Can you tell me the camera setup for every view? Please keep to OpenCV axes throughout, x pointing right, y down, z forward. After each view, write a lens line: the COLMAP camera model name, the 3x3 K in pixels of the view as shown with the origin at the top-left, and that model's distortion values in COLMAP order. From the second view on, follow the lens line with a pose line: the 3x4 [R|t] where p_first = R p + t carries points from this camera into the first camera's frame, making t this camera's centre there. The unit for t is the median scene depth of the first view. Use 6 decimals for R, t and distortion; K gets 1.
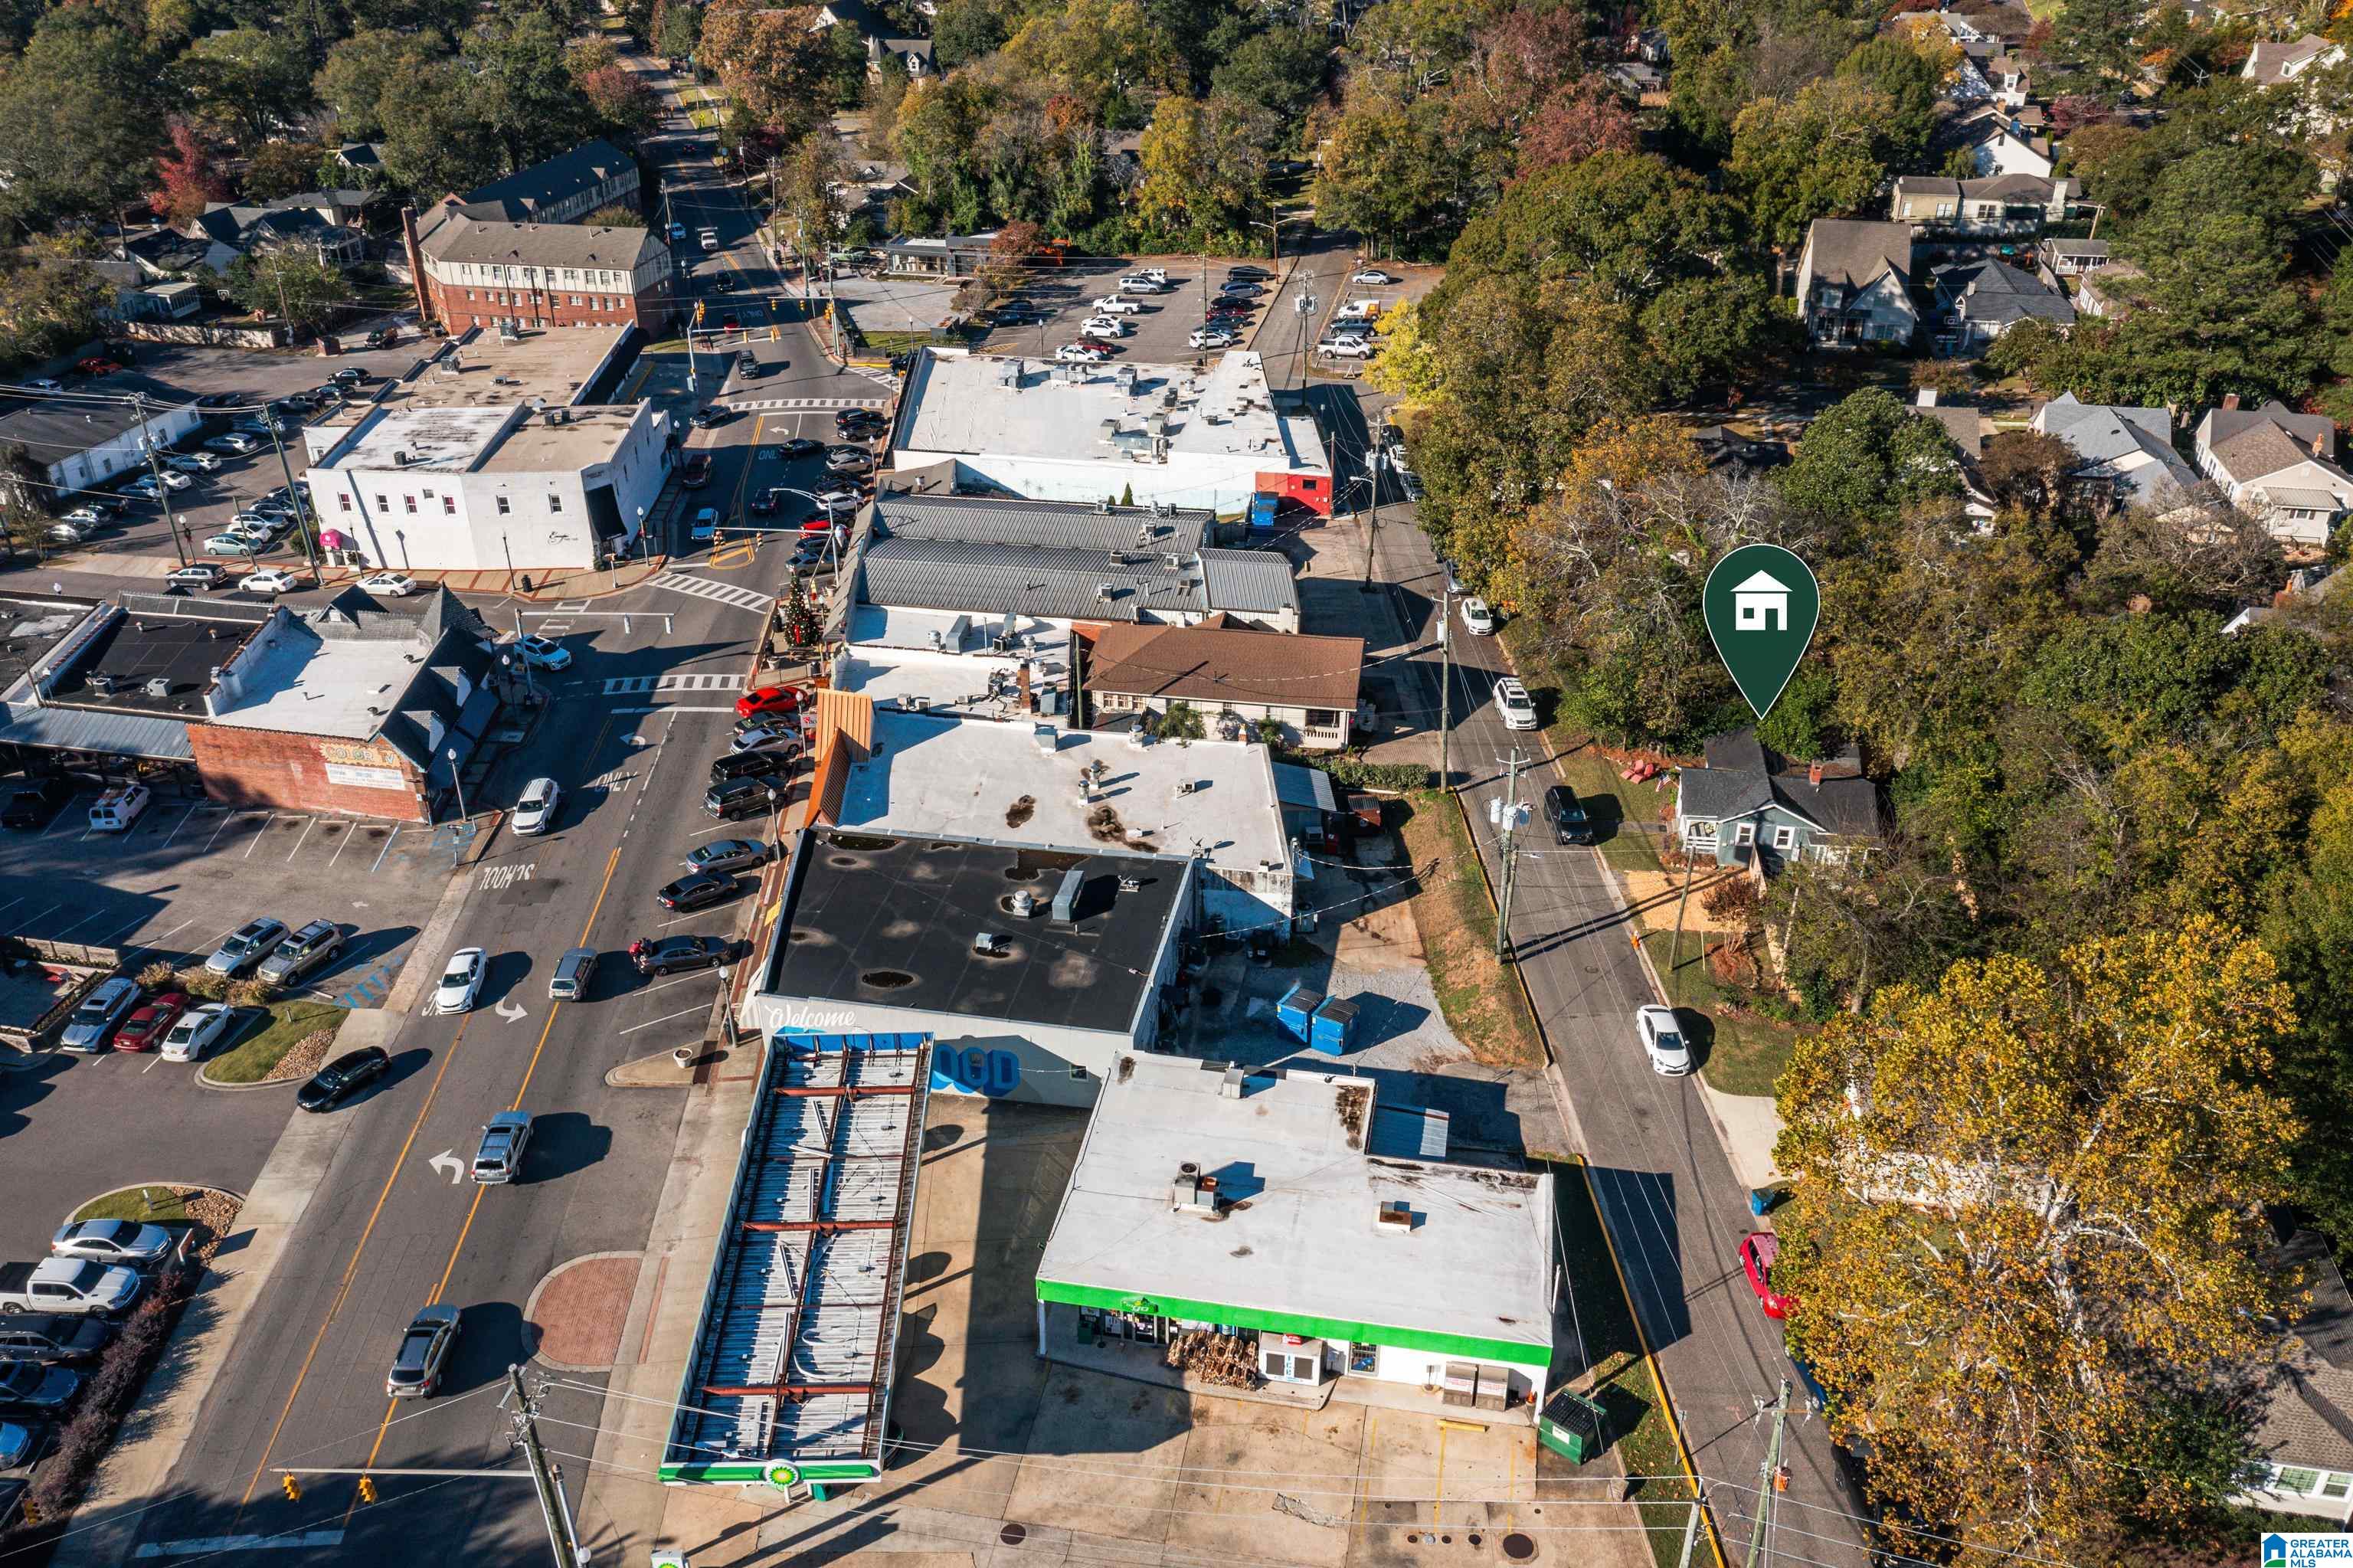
lens RADIAL K [[1873.4, 0, 1160.3], [0, 1873.4, 795.6], [0, 0, 1]] dist [-0.022355, 0.018499]
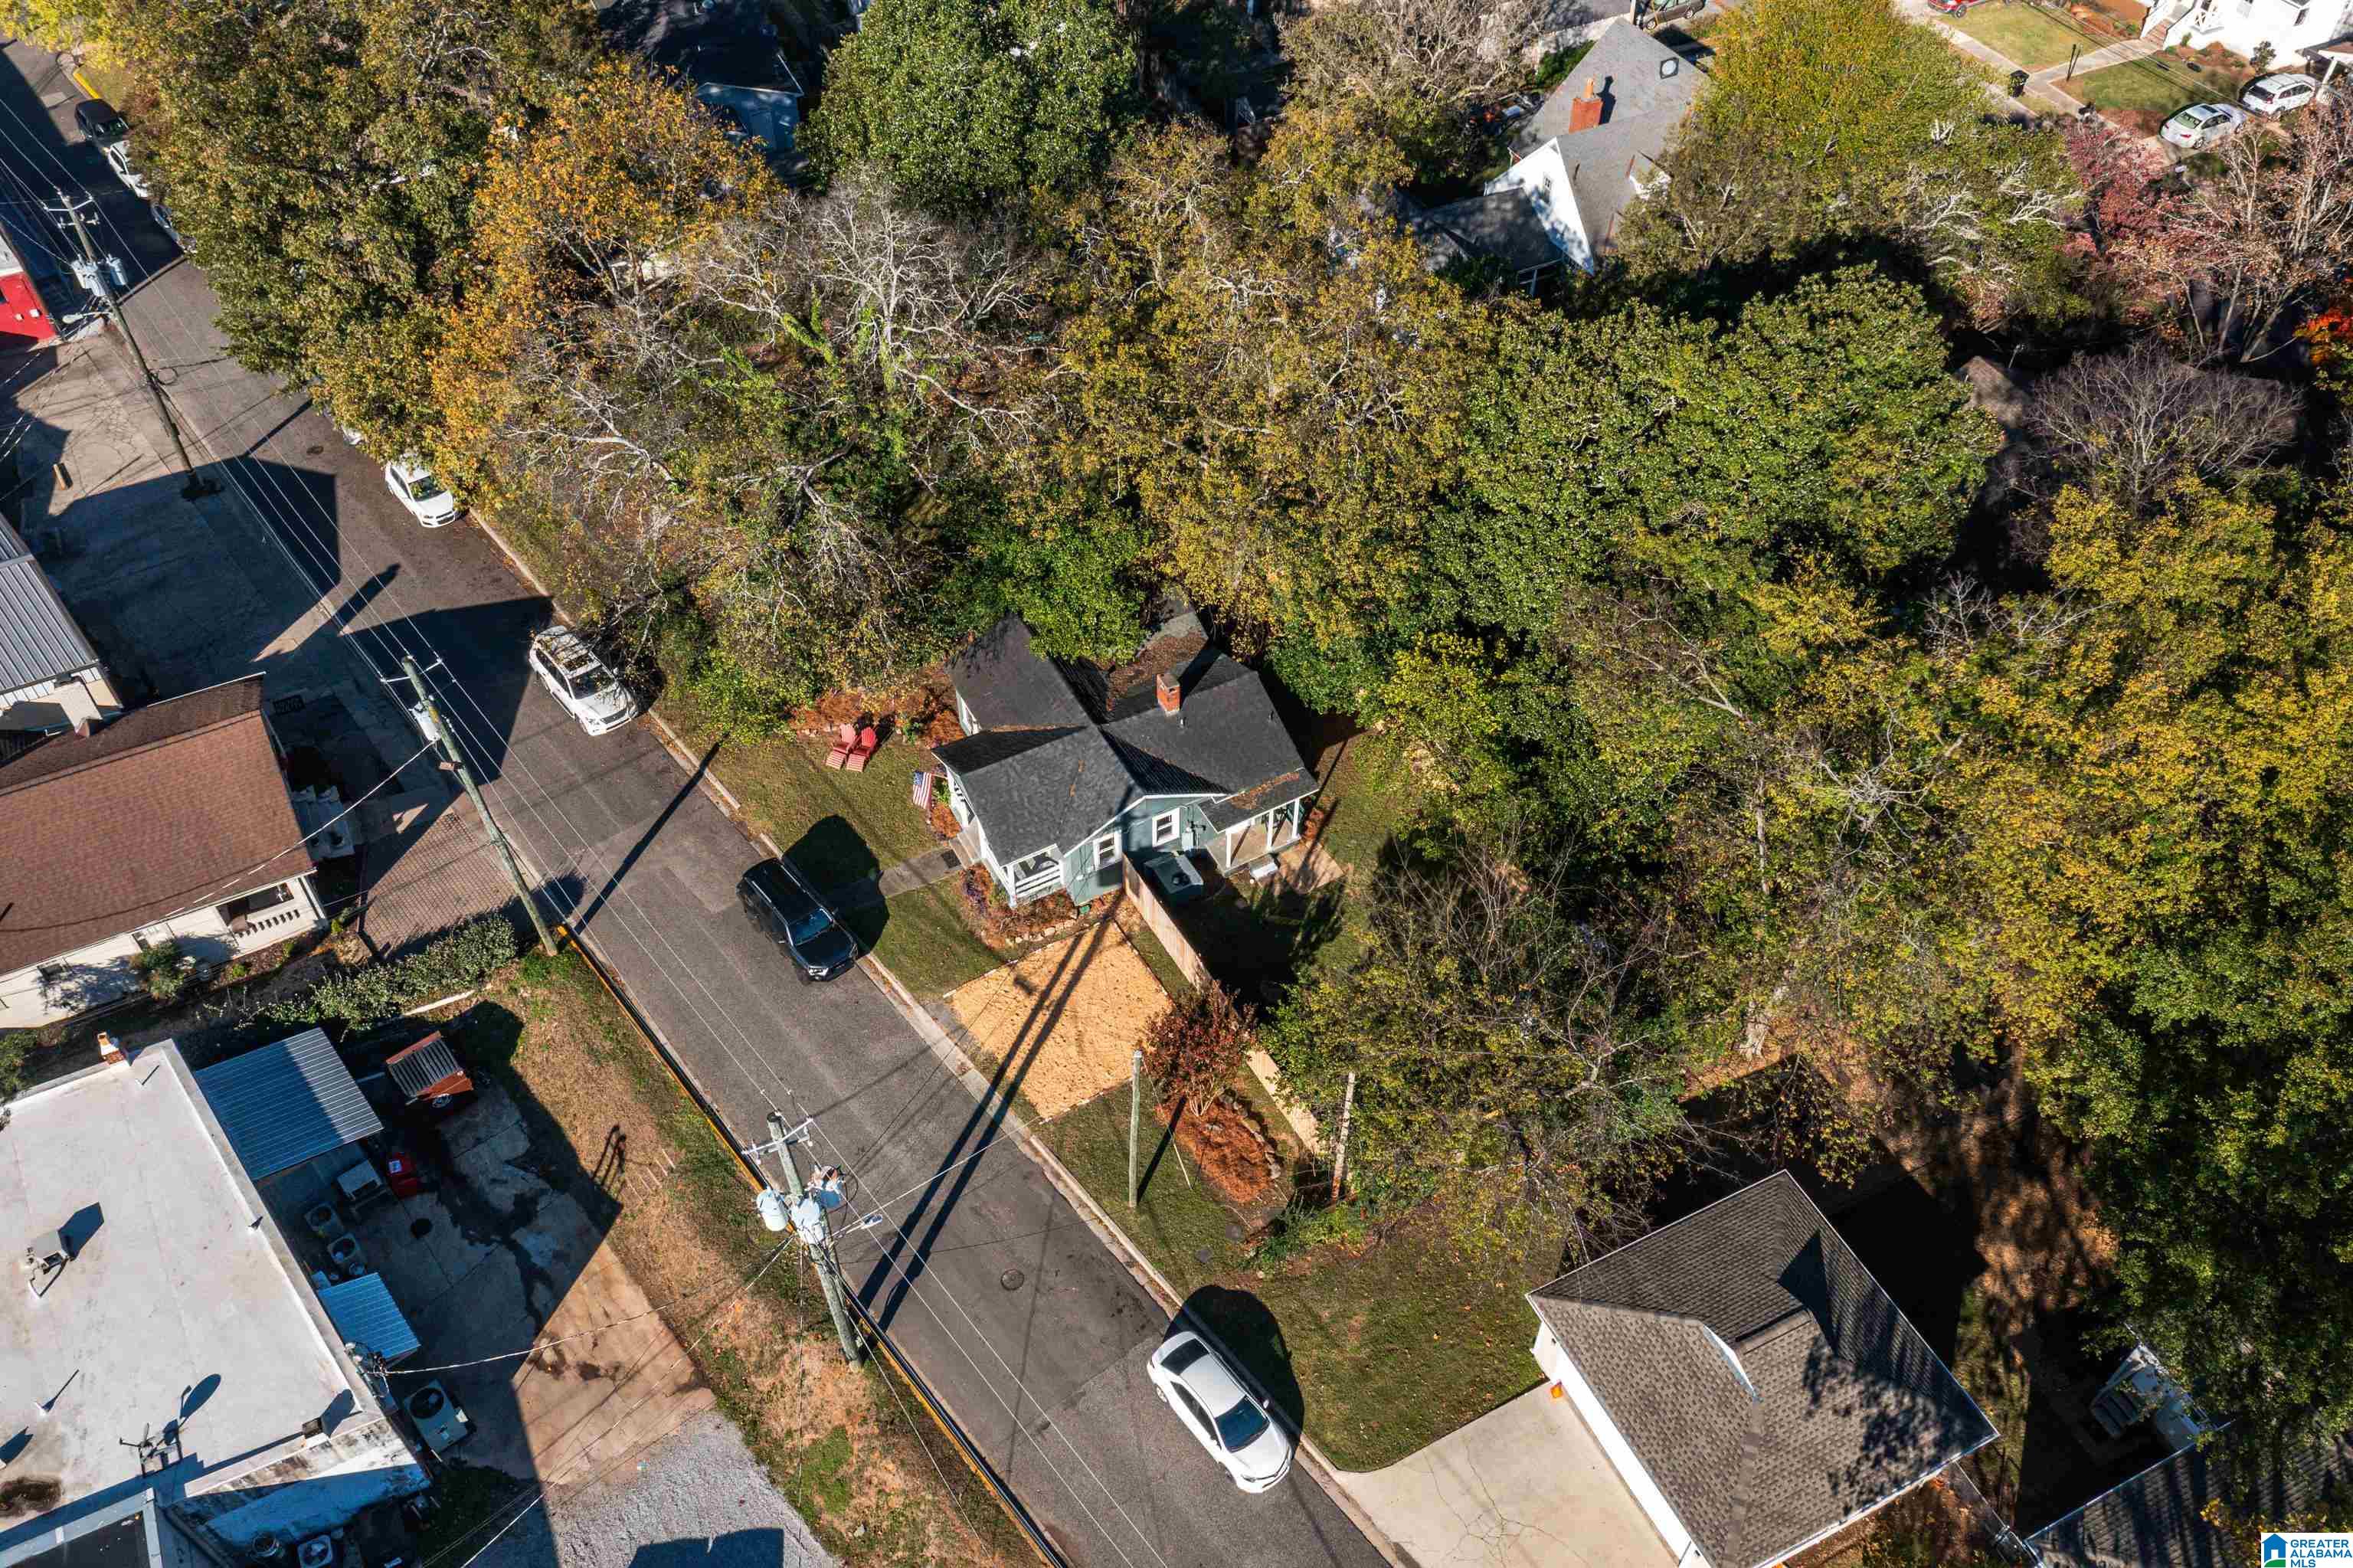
lens RADIAL K [[1873.4, 0, 1172.2], [0, 1873.4, 784.8], [0, 0, 1]] dist [-0.022355, 0.018499]
pose [[0.797164, -0.440796, 0.412587, 0.089532], [0.299872, 0.882175, 0.363104, -0.175589], [-0.524028, -0.165730, 0.835421, 0.455090]]
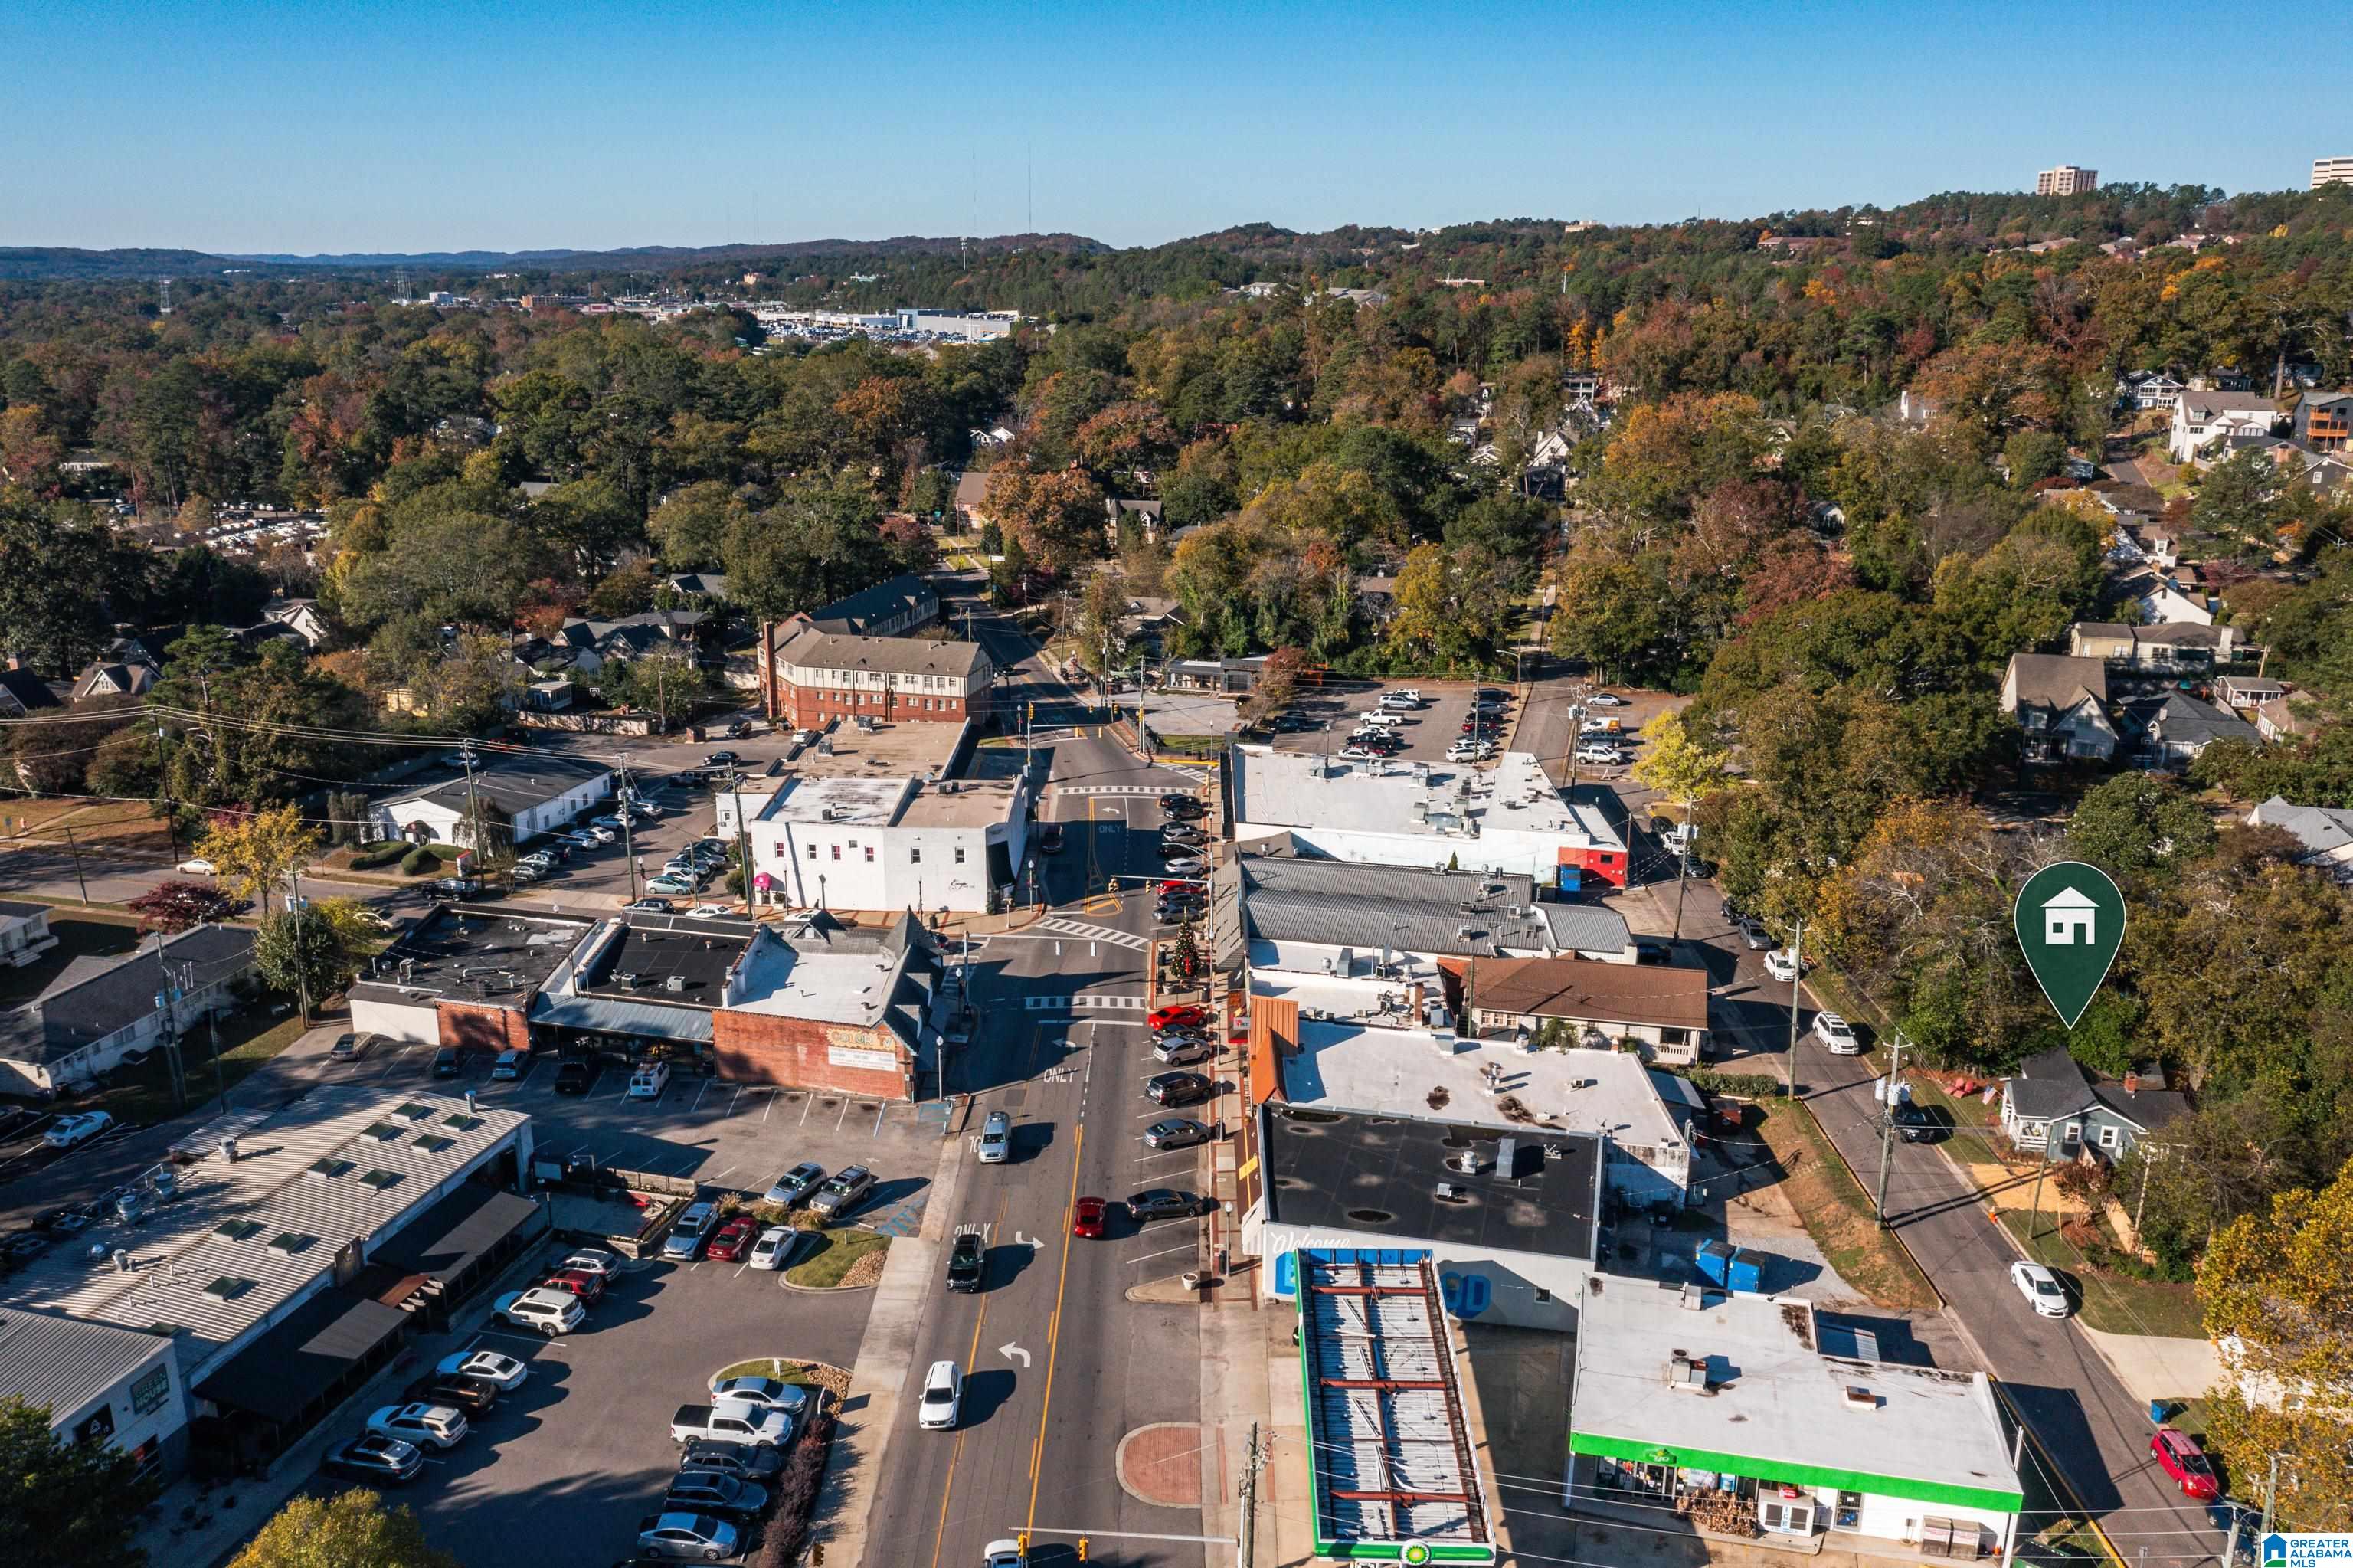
lens RADIAL K [[1873.4, 0, 1167.9], [0, 1873.4, 803.7], [0, 0, 1]] dist [-0.022355, 0.018499]
pose [[0.998542, 0.024070, -0.048309, -0.173955], [-0.034497, 0.972989, -0.228259, 0.092958], [0.041510, 0.229593, 0.972401, -0.171473]]
